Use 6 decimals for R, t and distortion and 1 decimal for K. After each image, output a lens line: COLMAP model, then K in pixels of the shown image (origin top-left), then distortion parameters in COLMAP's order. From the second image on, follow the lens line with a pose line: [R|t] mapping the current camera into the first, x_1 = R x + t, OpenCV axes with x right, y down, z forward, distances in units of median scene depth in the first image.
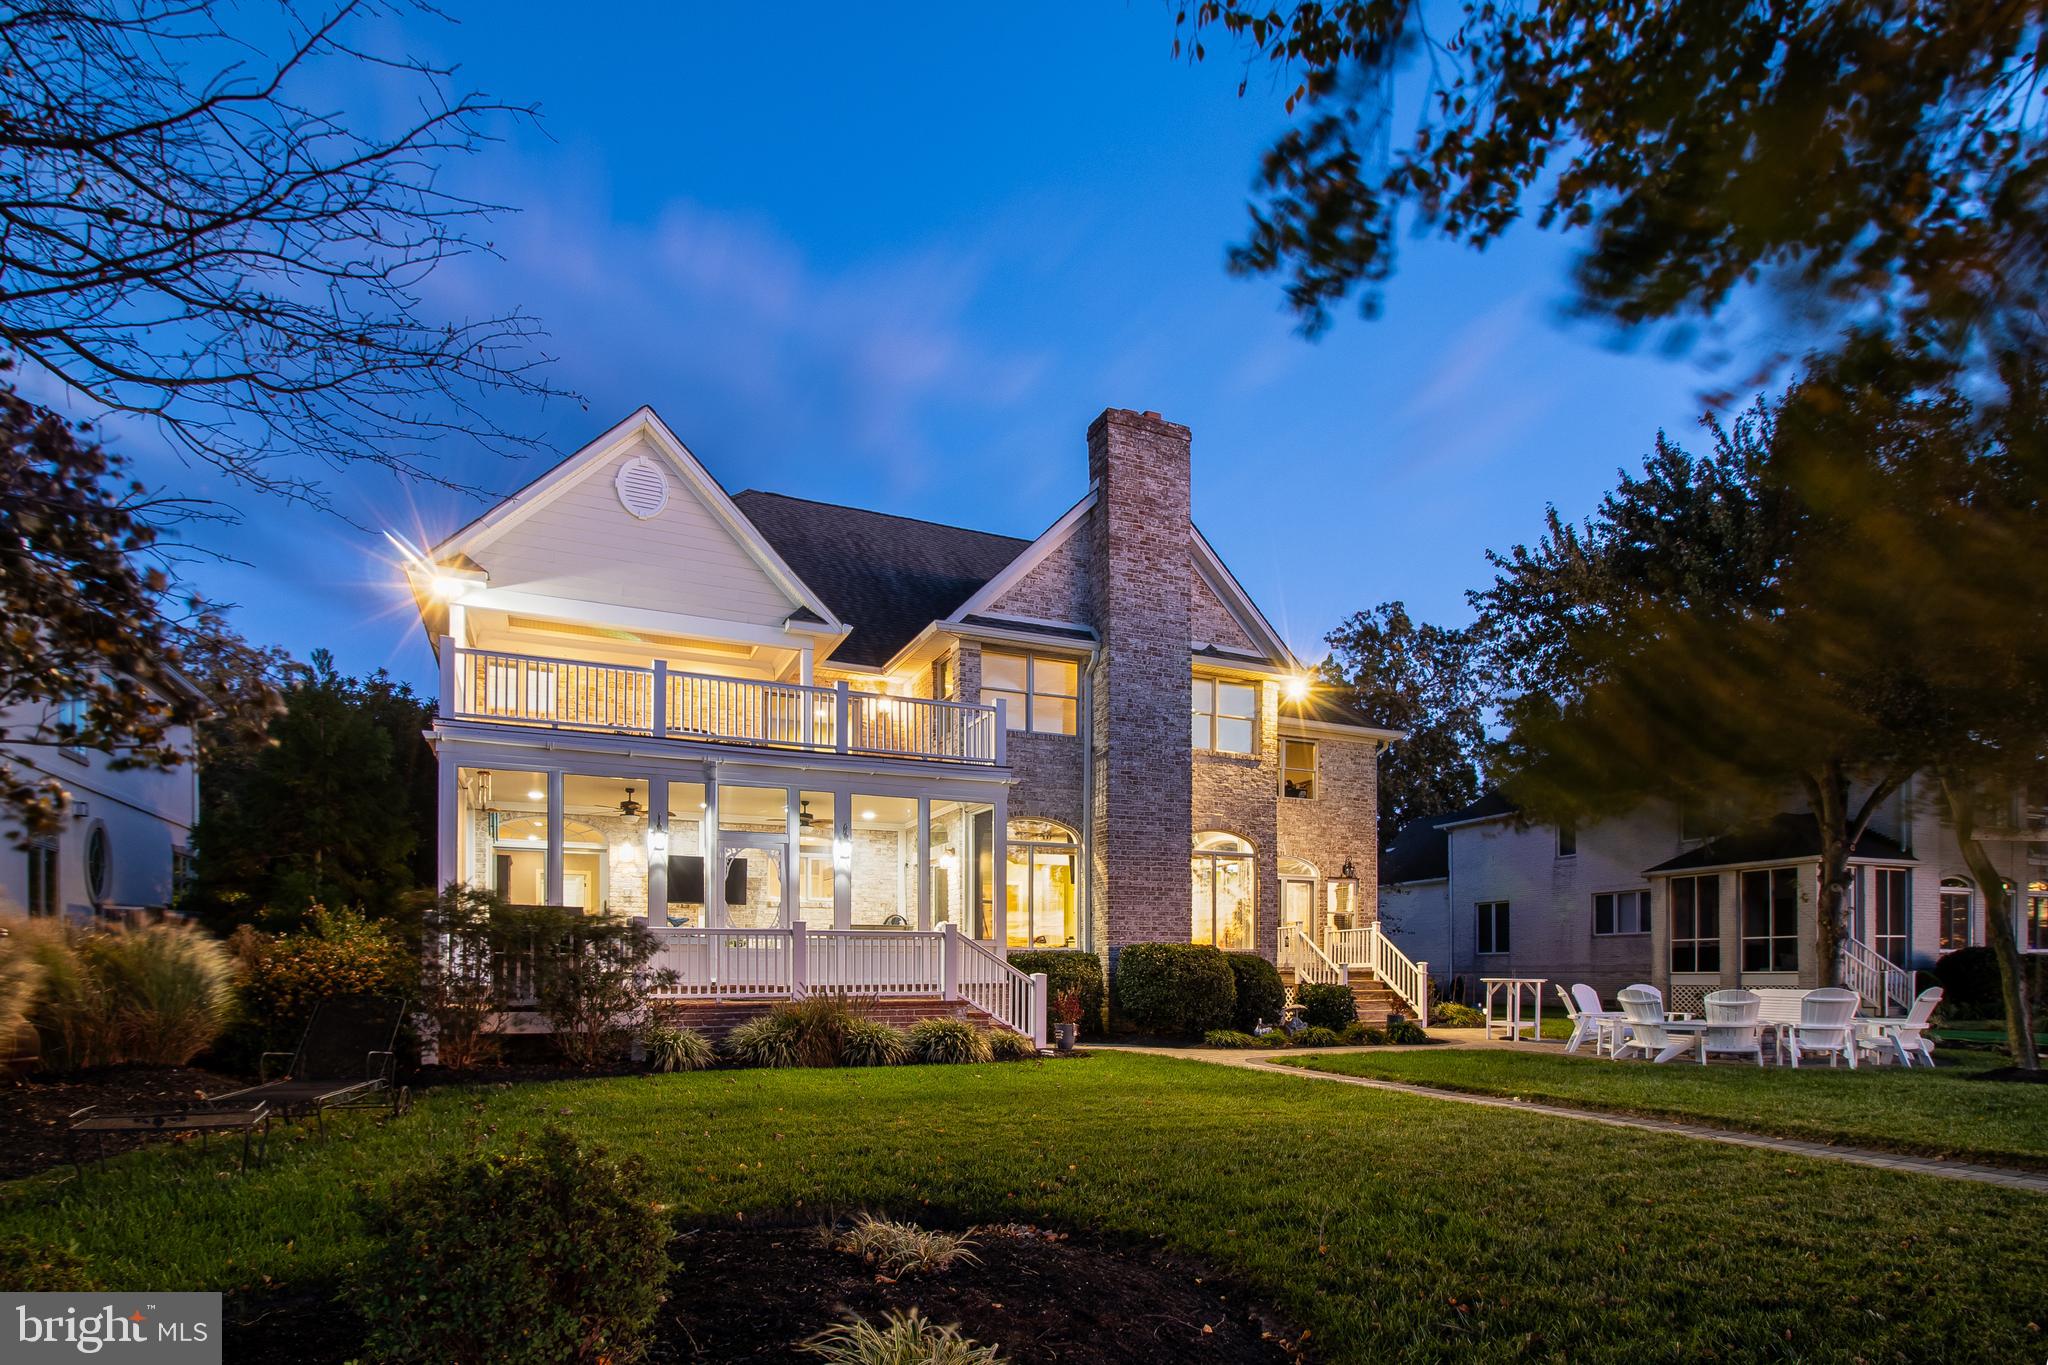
lens RADIAL K [[1026.5, 0, 1024.0], [0, 1026.5, 682.5], [0, 0, 1]] dist [0.000617, 0.000412]
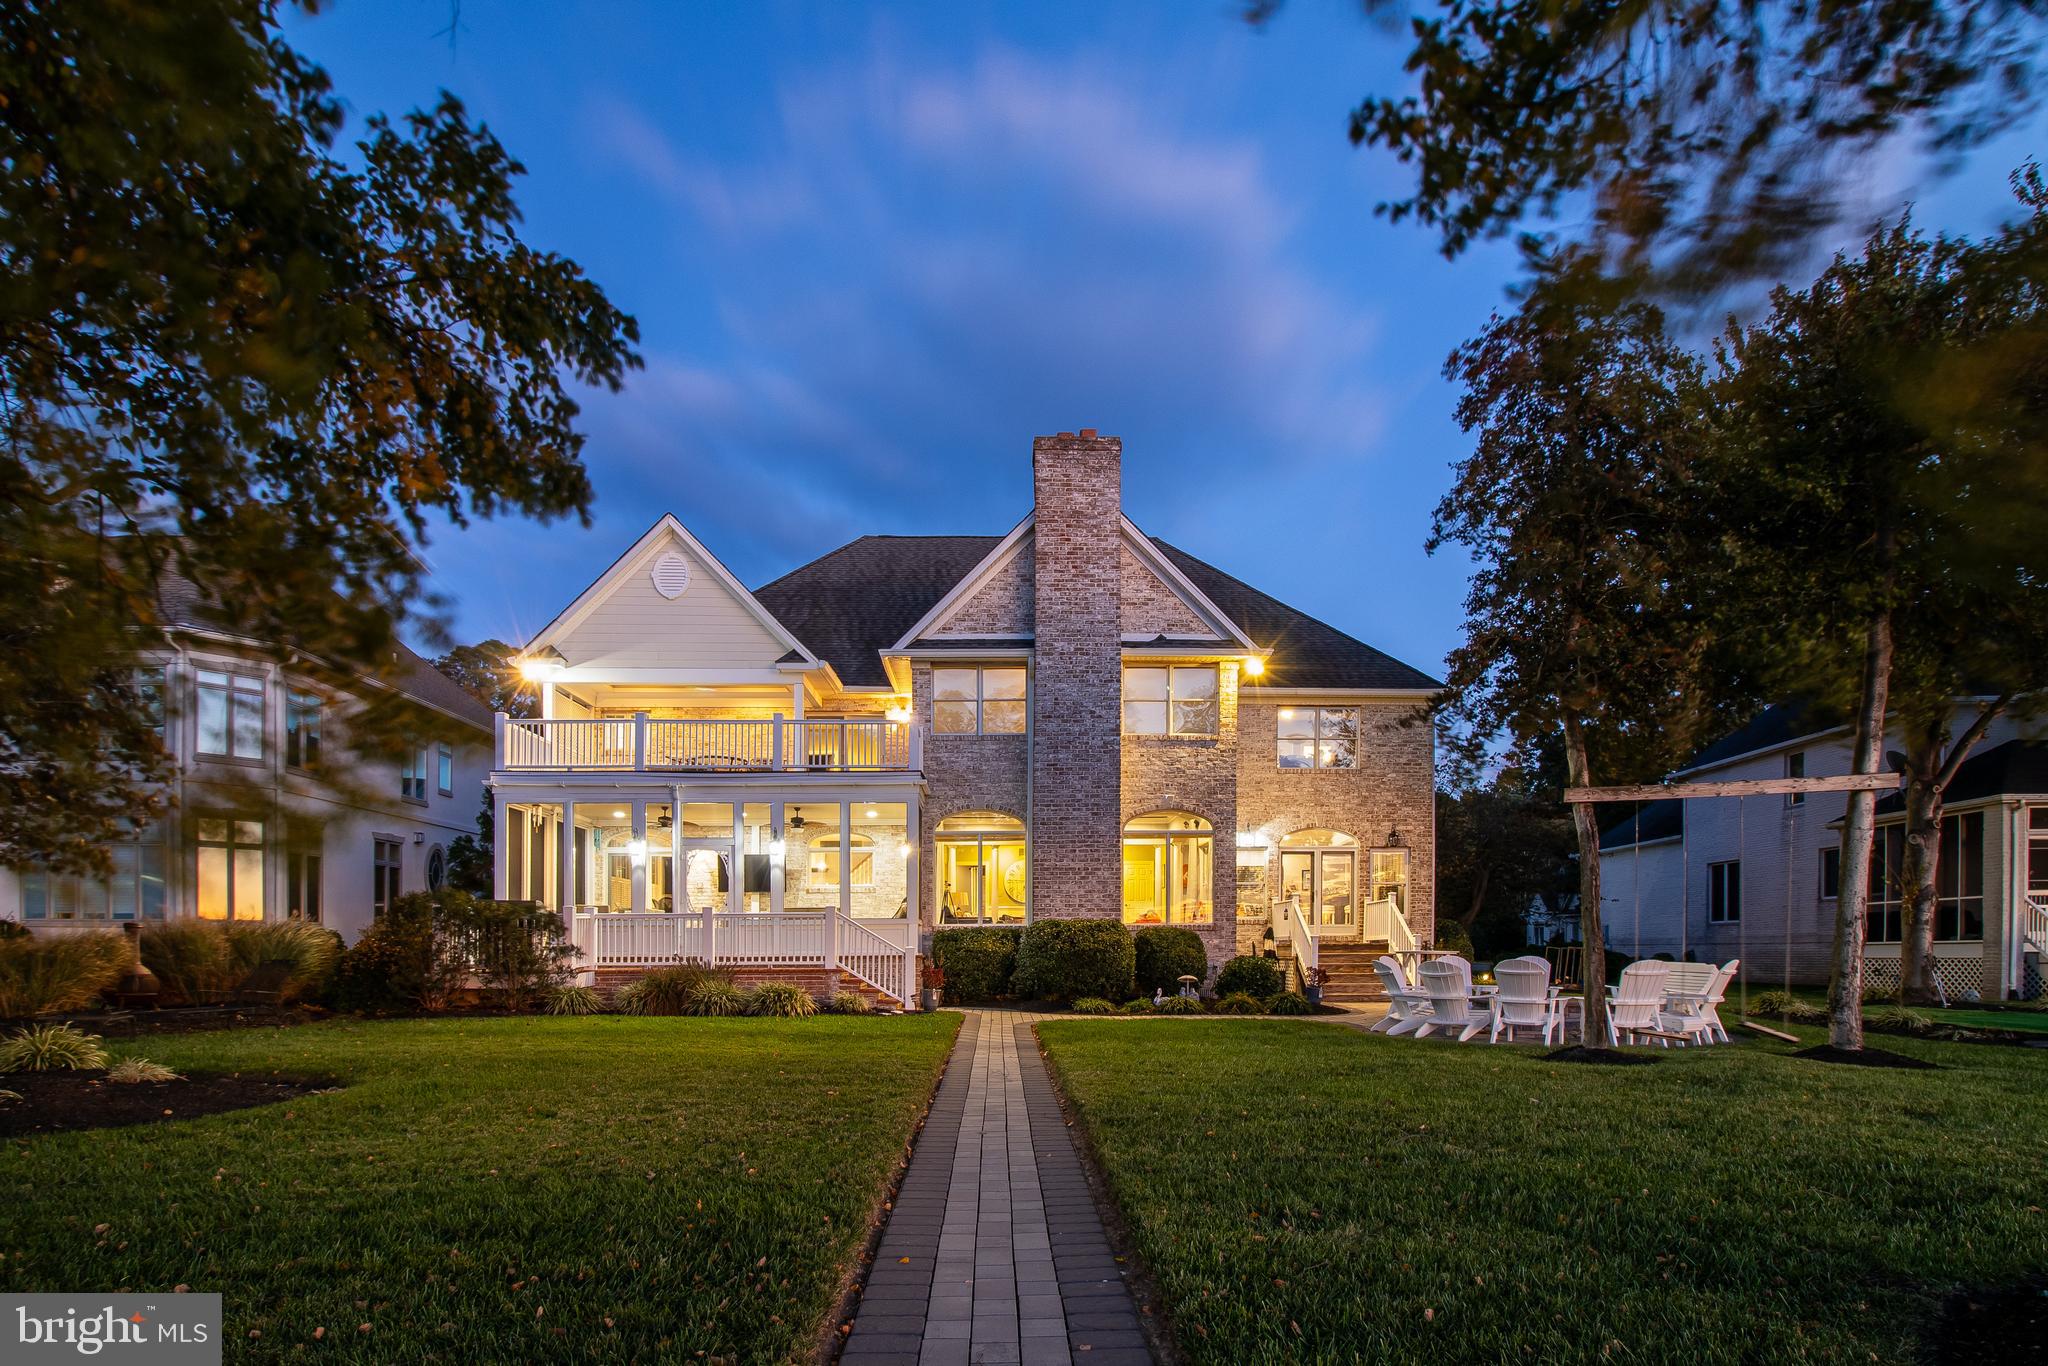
lens RADIAL K [[1018.3, 0, 1026.8], [0, 1018.3, 631.1], [0, 0, 1]] dist [-0.002307, -0.000178]
pose [[0.915832, -0.121689, -0.382679, 0.499810], [0.111625, 0.992567, -0.048487, -0.005352], [0.385735, 0.001689, 0.922608, -0.028482]]
